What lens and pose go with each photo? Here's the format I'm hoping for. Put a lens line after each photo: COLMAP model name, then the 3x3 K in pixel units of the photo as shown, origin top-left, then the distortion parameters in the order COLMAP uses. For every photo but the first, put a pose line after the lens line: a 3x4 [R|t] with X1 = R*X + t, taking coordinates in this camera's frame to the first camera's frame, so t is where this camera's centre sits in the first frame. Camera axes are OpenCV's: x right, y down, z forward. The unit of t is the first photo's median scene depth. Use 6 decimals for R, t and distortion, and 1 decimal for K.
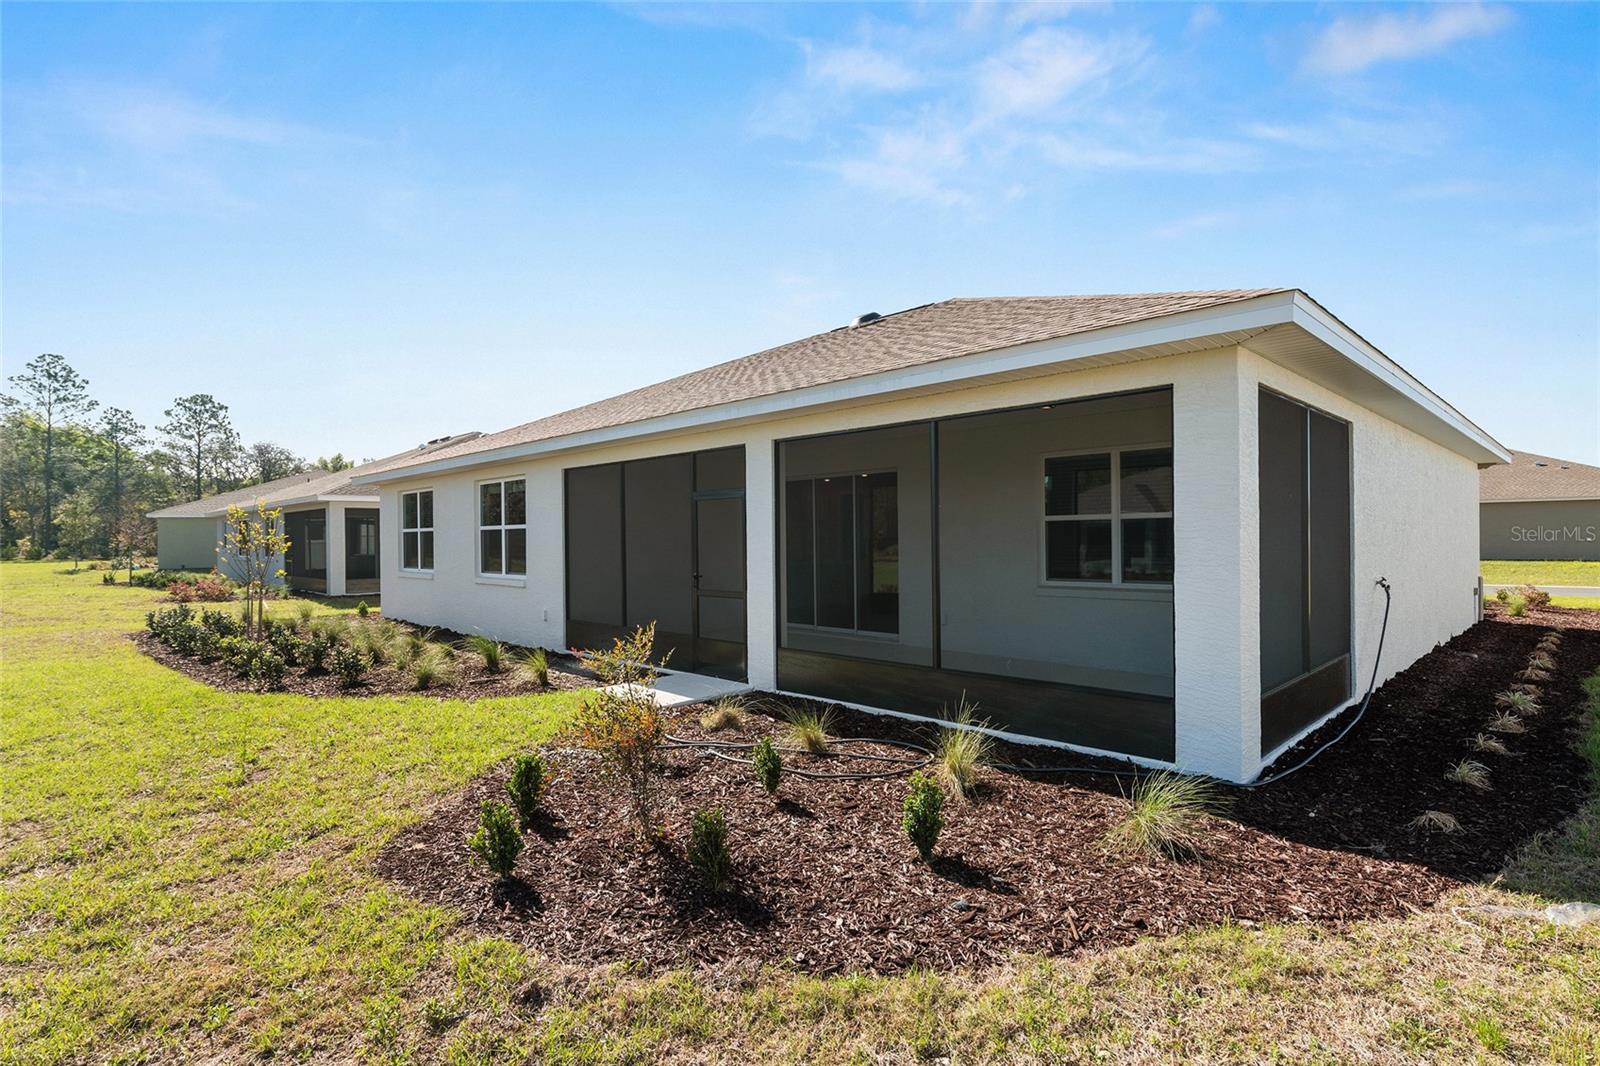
lens RADIAL K [[782.5, 0, 795.9], [0, 782.5, 543.7], [0, 0, 1]] dist [0.001109, -0.000028]
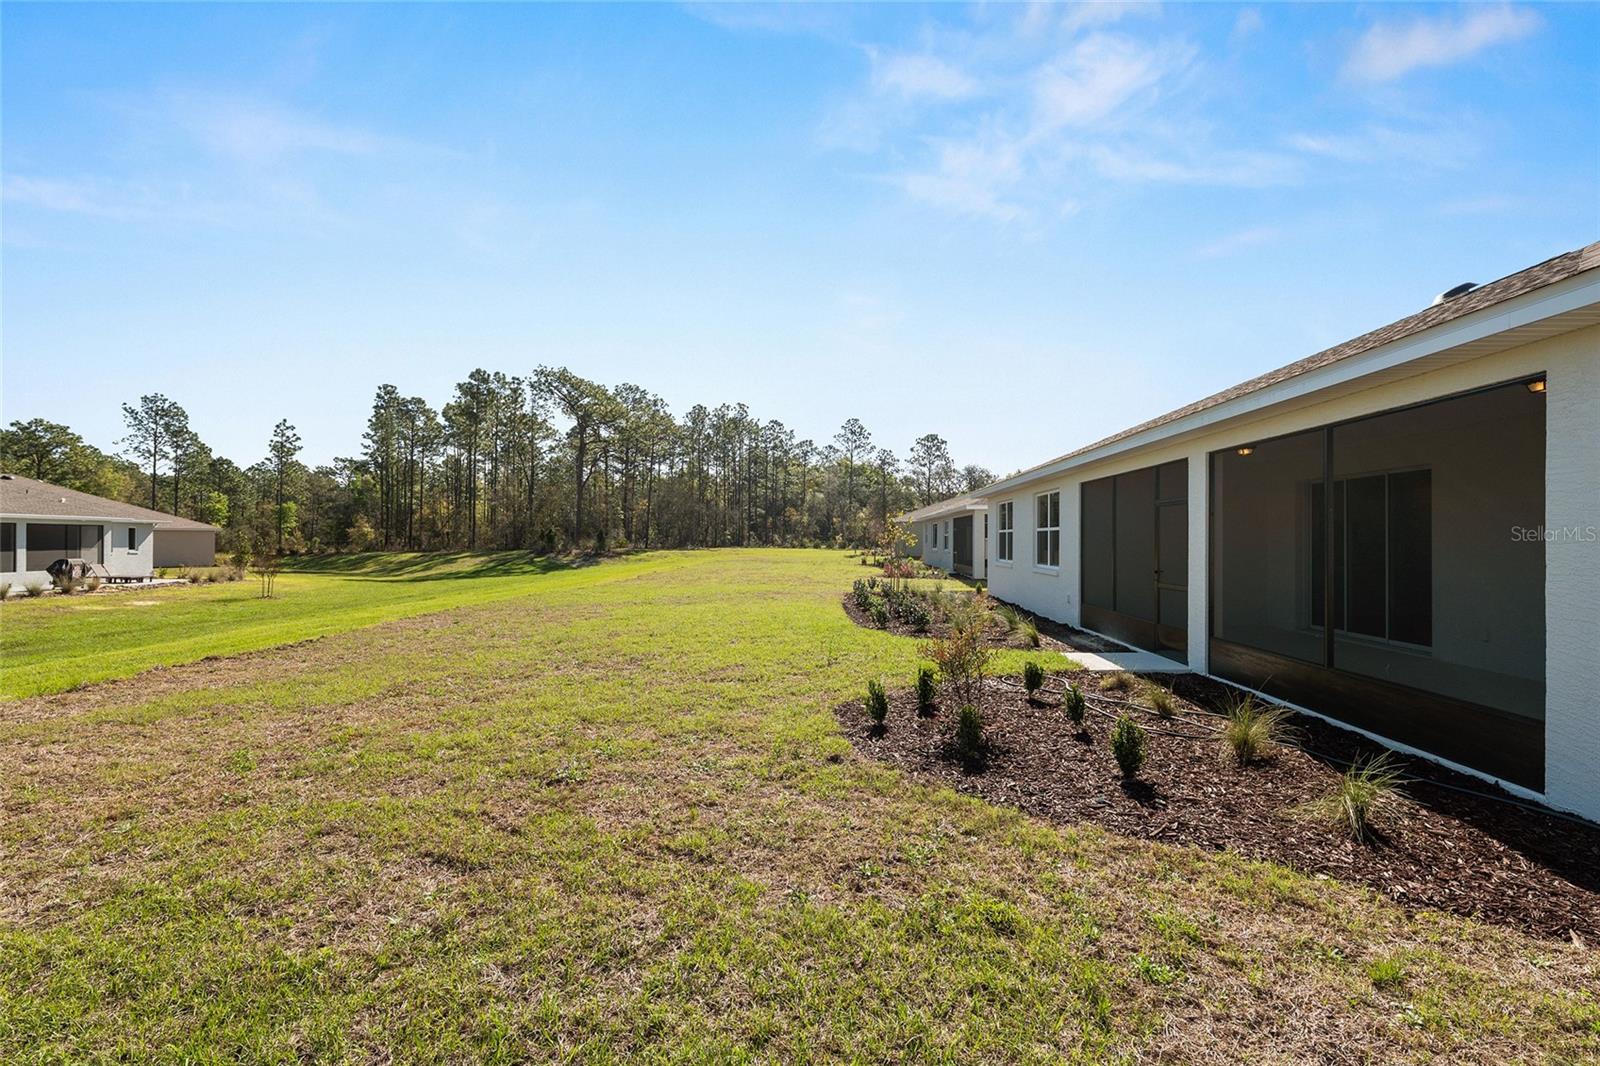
lens RADIAL K [[686.6, 0, 816.2], [0, 686.6, 538.0], [0, 0, 1]] dist [-0.004558, -0.000033]
pose [[0.687231, 0.010913, -0.726357, 0.266944], [-0.016070, 0.999871, -0.000182, 0.000384], [0.726261, 0.011798, 0.687318, -0.078881]]
